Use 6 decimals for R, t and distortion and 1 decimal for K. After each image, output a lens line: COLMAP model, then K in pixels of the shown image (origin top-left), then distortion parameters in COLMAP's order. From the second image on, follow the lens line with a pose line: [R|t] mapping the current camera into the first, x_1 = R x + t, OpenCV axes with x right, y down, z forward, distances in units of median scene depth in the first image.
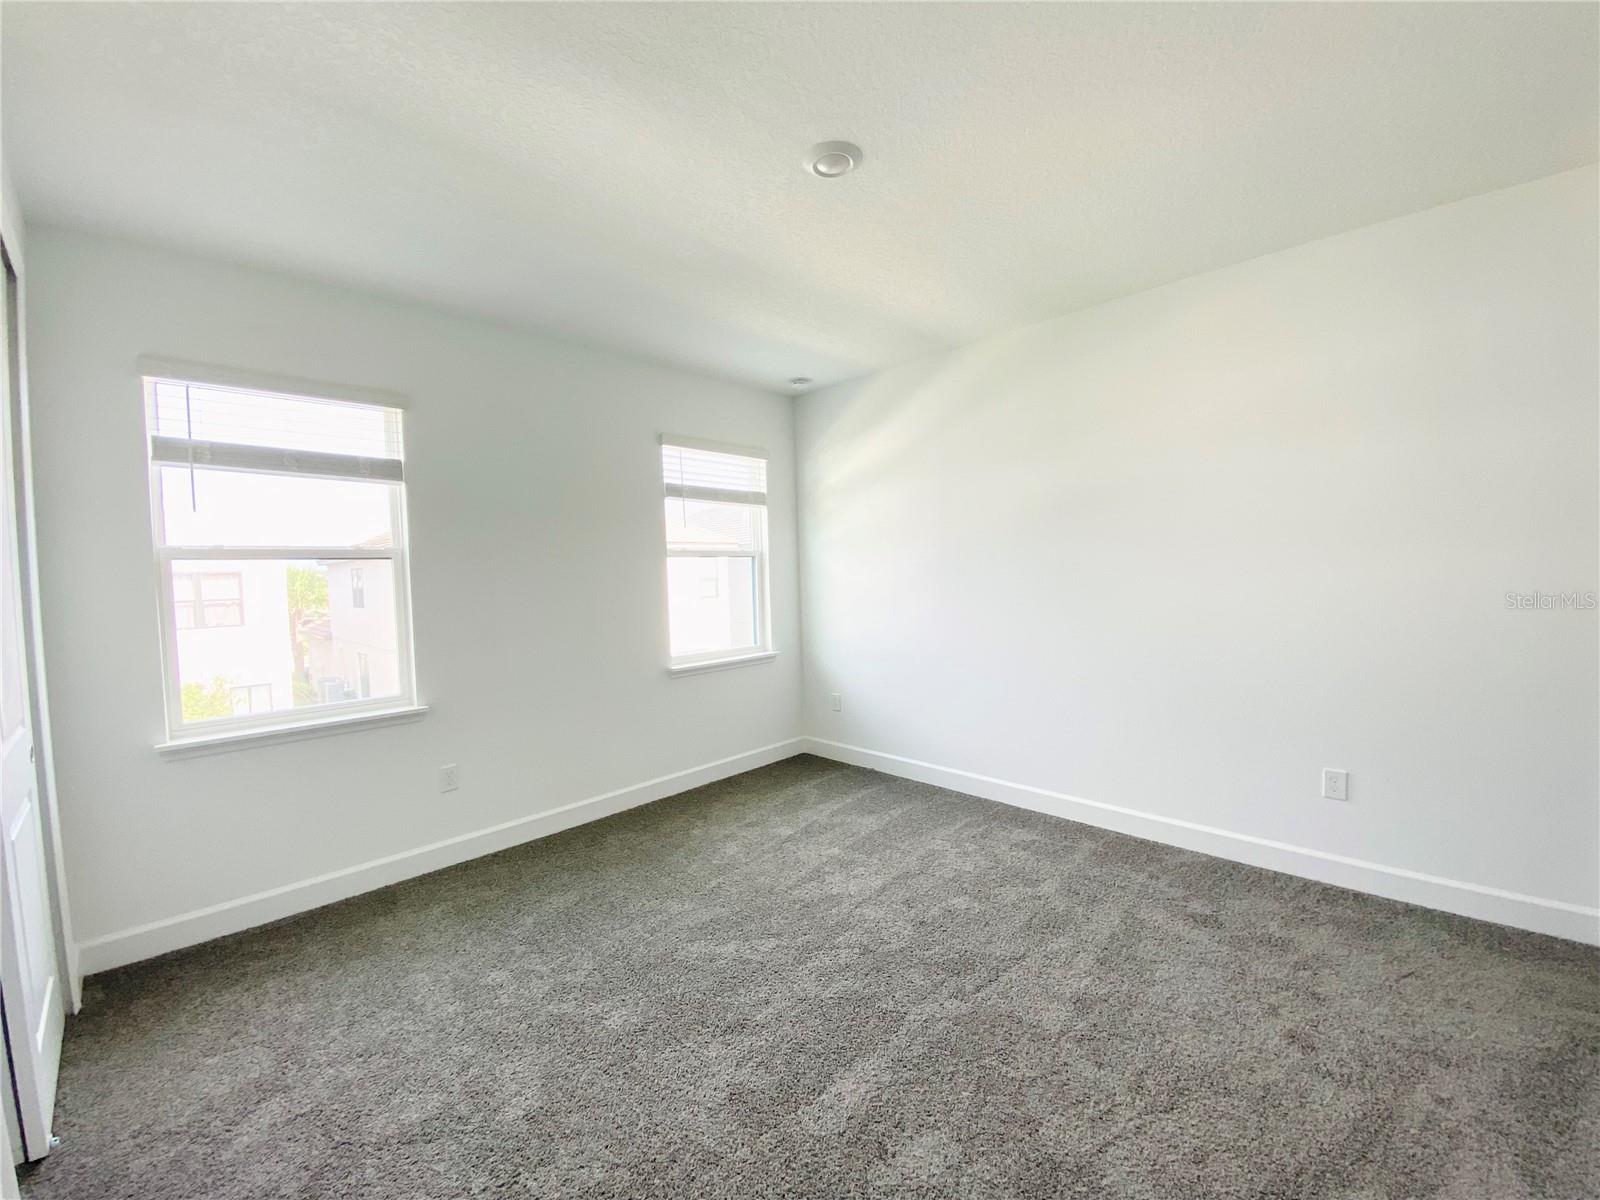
lens RADIAL K [[651.3, 0, 774.9], [0, 651.3, 605.3], [0, 0, 1]] dist [0.005836, -0.012968]
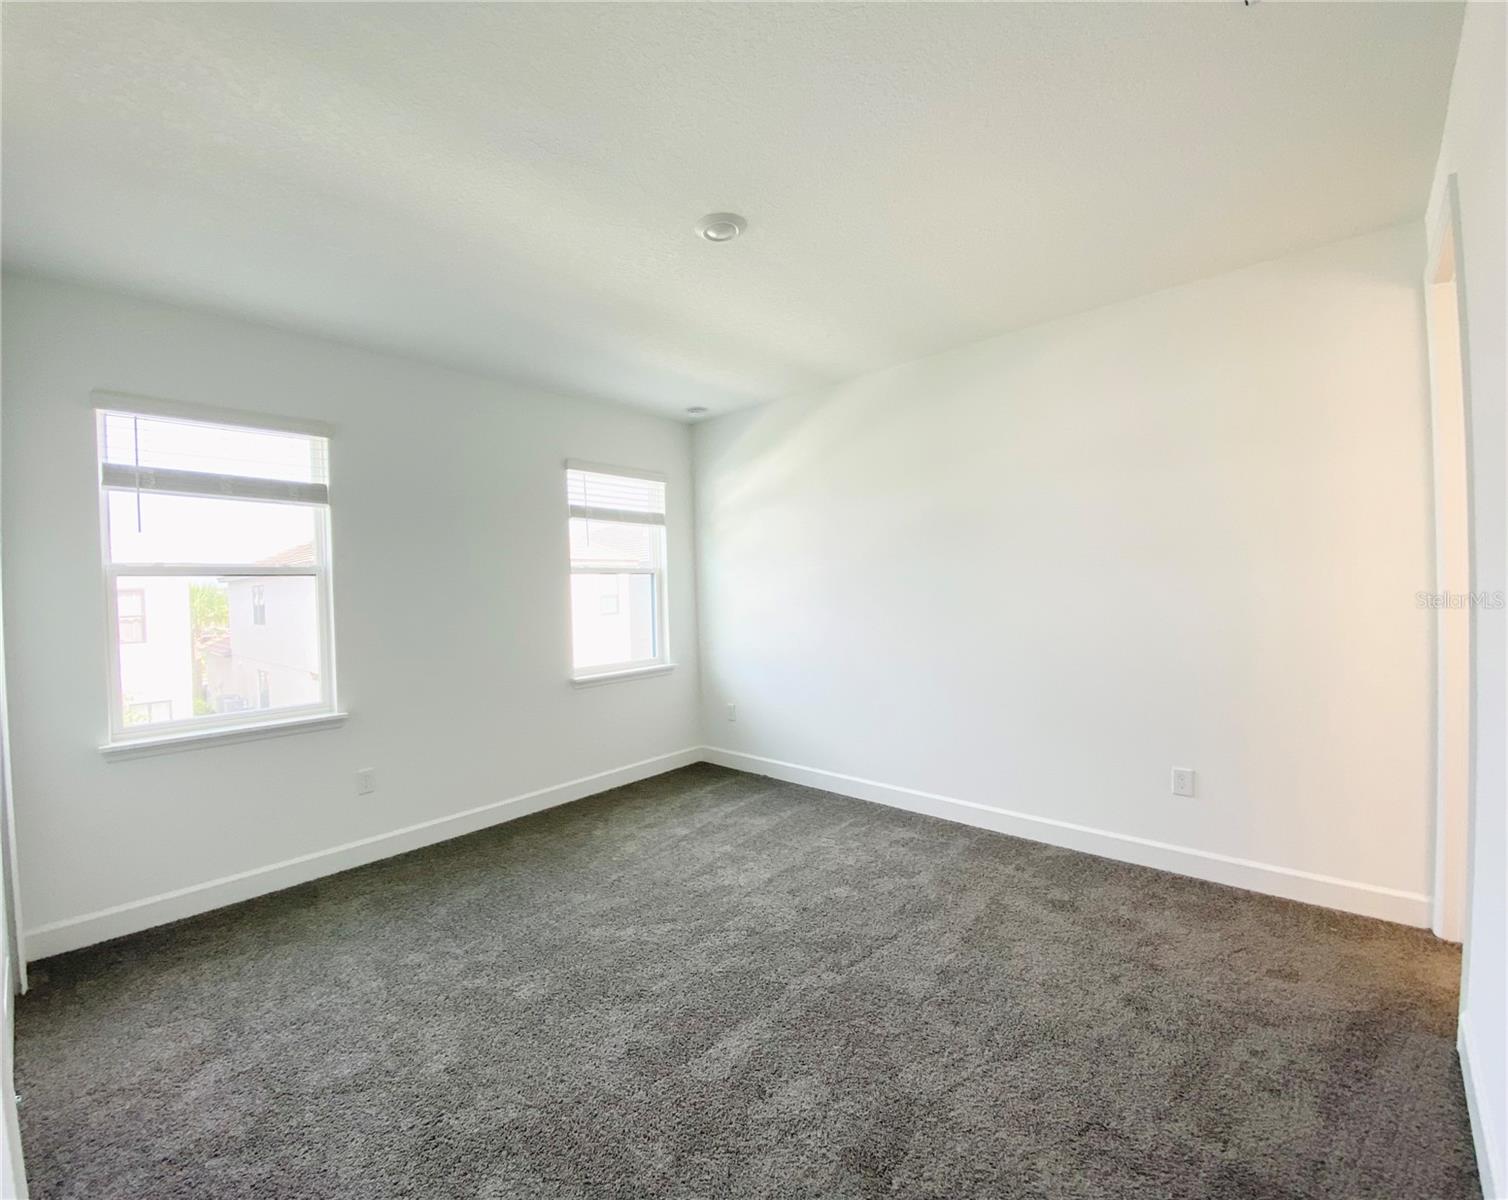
lens RADIAL K [[769.3, 0, 699.0], [0, 769.3, 607.9], [0, 0, 1]] dist [-0.018917, -0.002619]
pose [[0.999884, 0.000846, 0.015192, 0.027928], [-0.000370, 0.999510, -0.031314, 0.023304], [-0.015211, 0.031305, 0.999394, -0.295717]]
